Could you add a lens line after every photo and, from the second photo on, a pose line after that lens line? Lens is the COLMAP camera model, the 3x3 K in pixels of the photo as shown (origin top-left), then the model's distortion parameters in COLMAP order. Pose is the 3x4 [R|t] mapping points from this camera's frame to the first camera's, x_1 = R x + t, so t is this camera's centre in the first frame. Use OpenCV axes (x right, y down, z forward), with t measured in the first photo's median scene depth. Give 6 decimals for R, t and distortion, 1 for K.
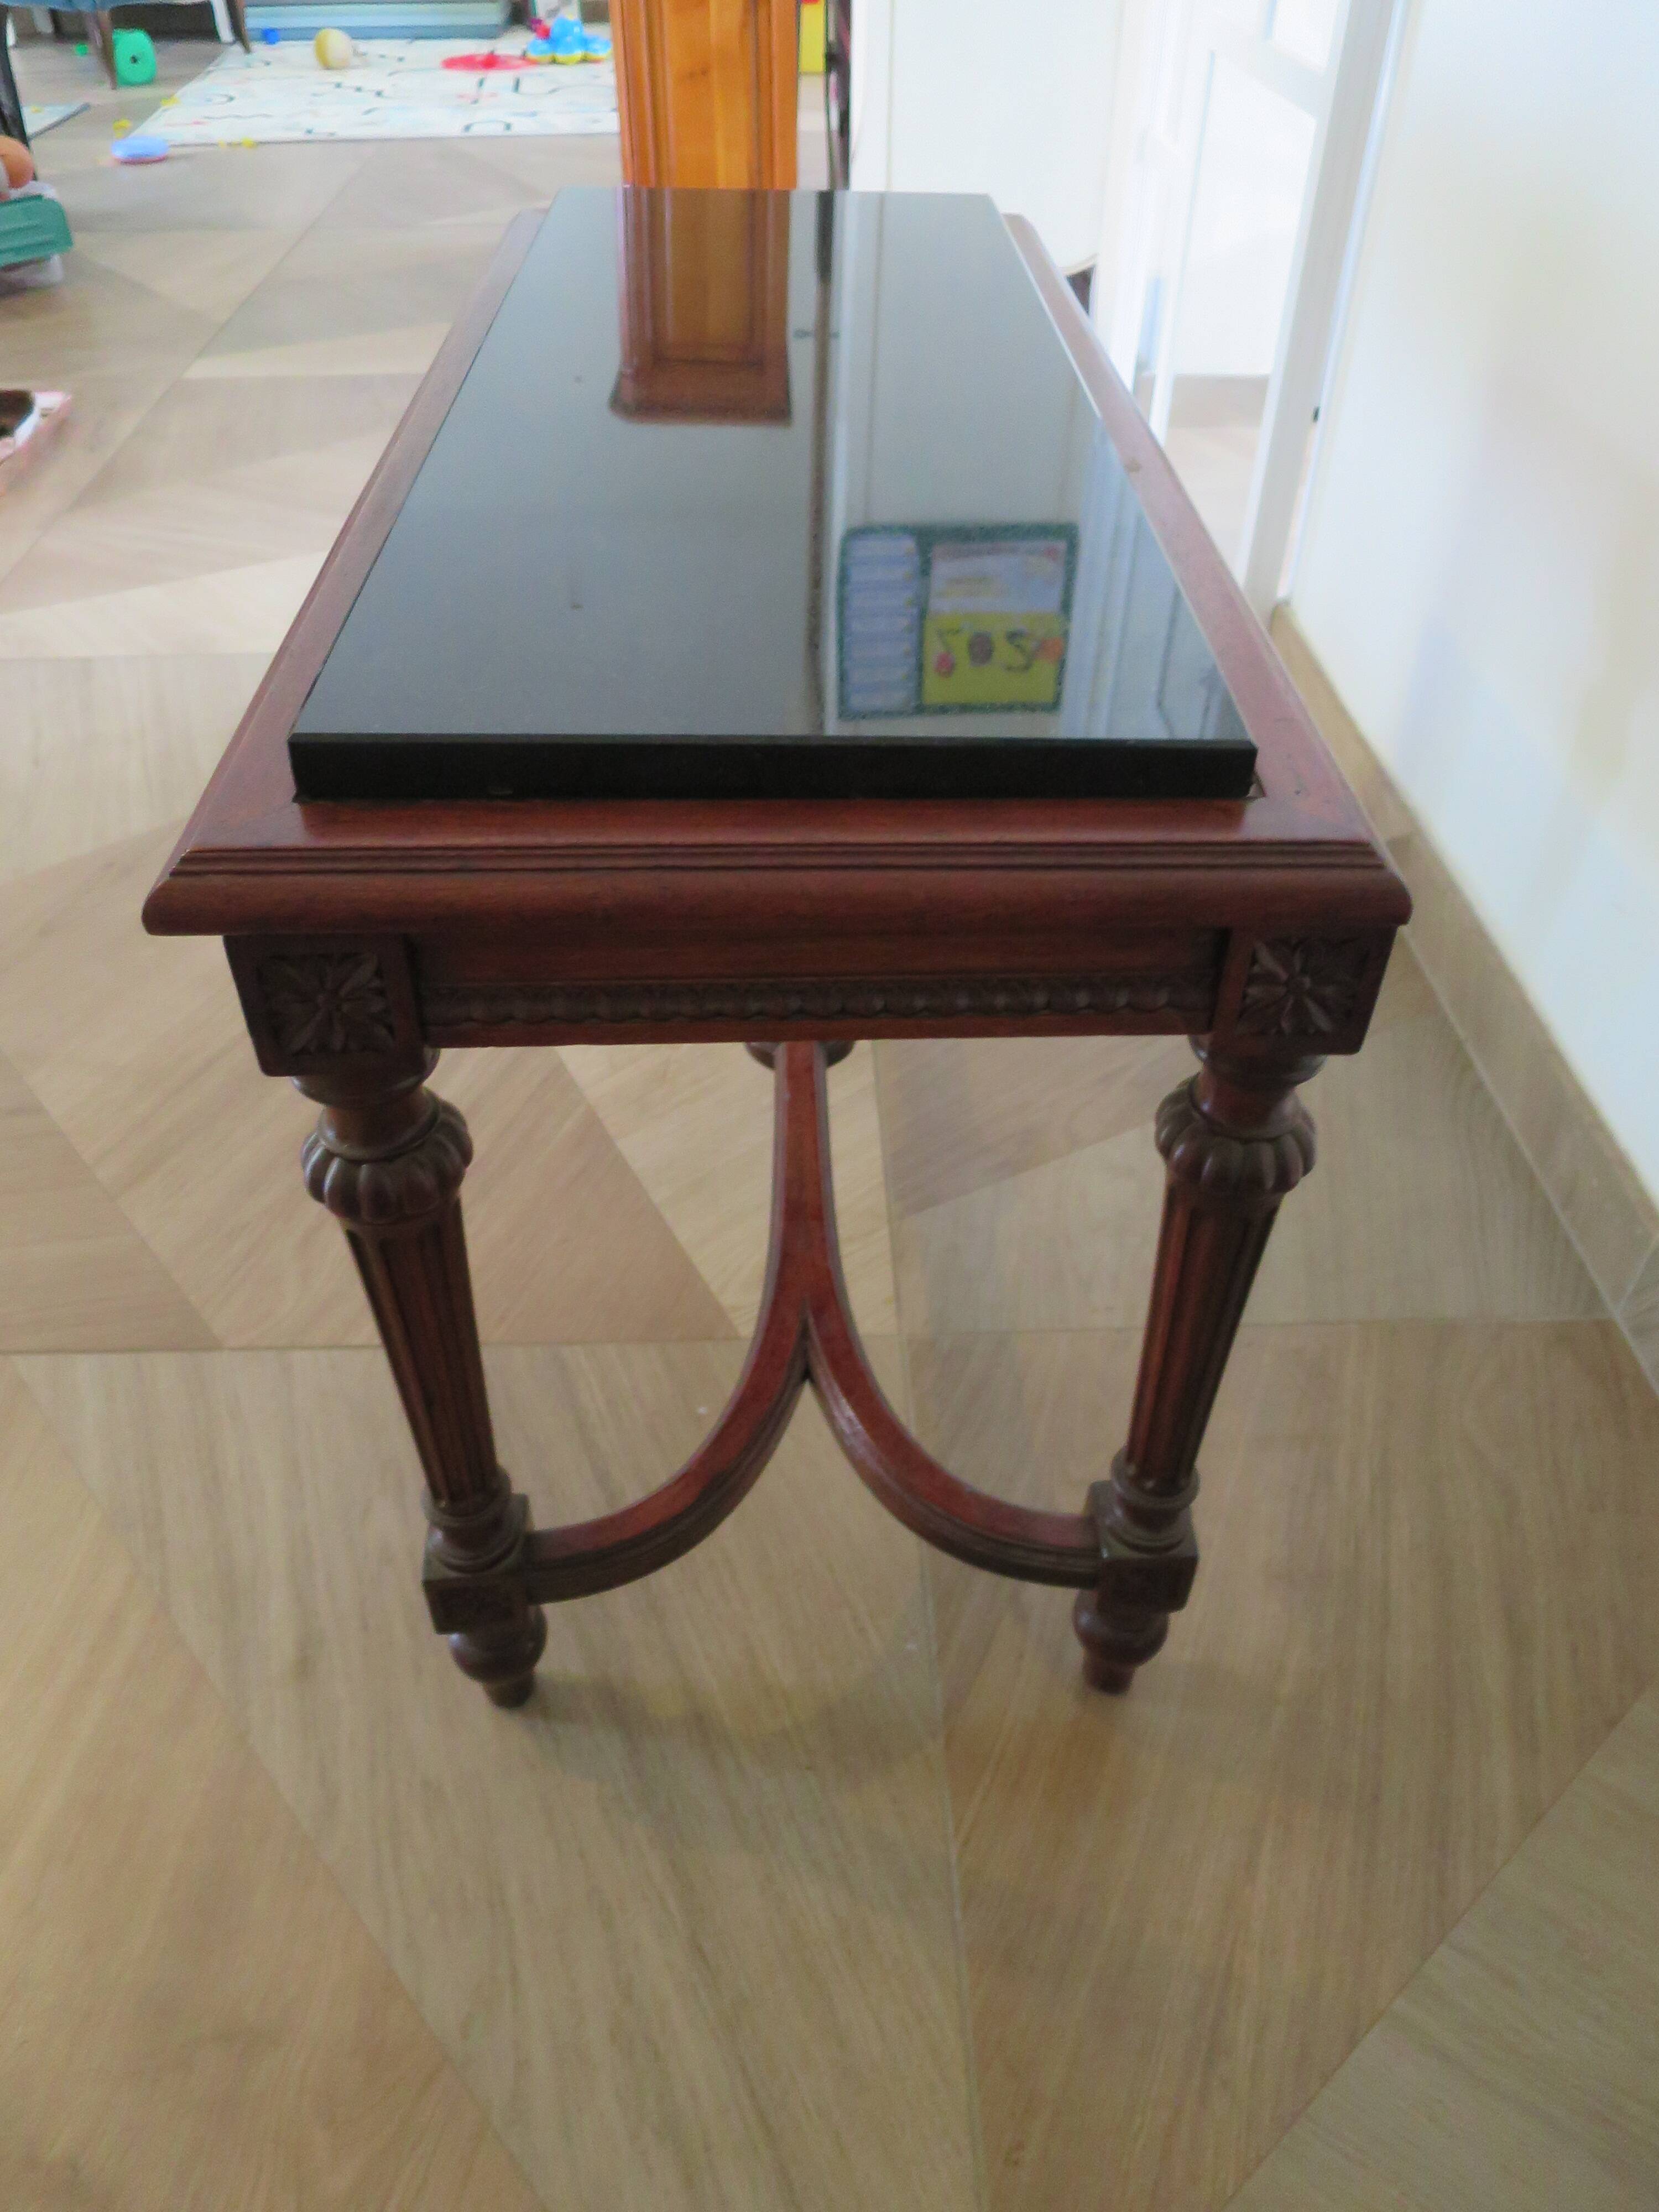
lens RADIAL K [[1603.7, 0, 823.9], [0, 1603.7, 1083.6], [0, 0, 1]] dist [-0.048082, 0.013781]
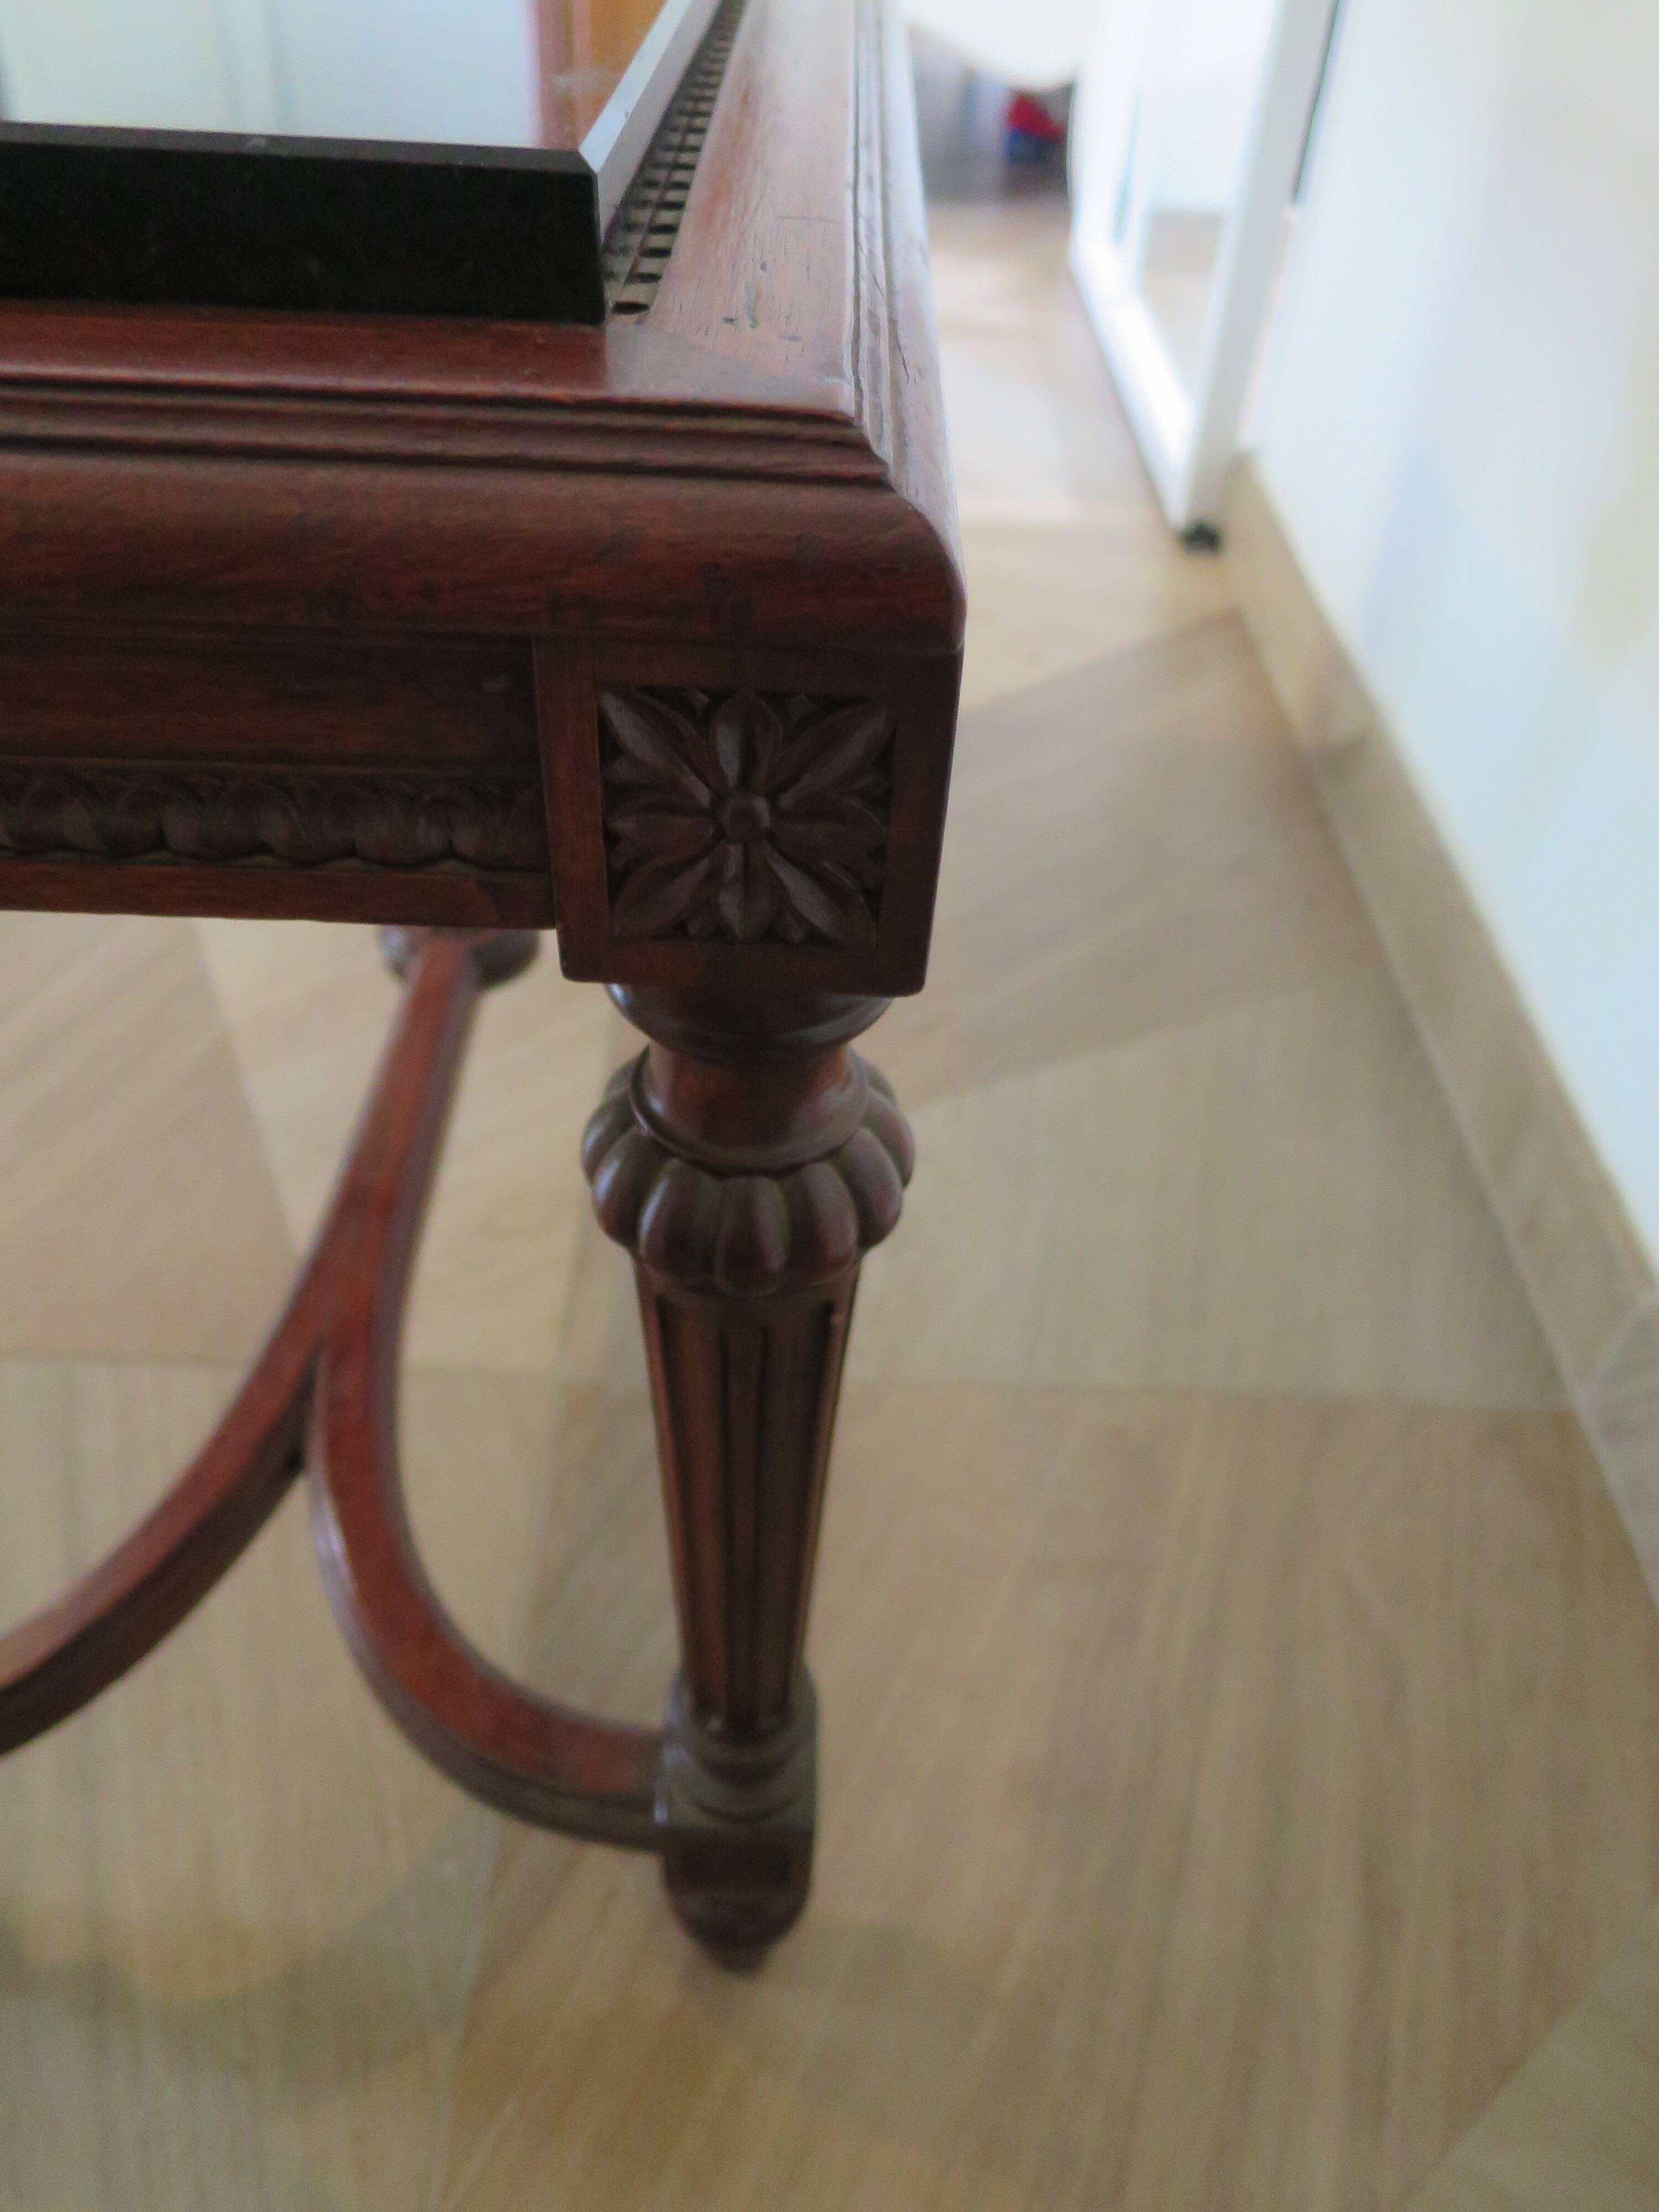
lens RADIAL K [[1603.7, 0, 817.6], [0, 1603.7, 1083.8], [0, 0, 1]] dist [-0.048082, 0.013781]
pose [[0.998431, 0.053656, -0.016033, 0.203264], [-0.052993, 0.997821, 0.039302, -0.006510], [0.018107, -0.038391, 0.999099, 0.364048]]
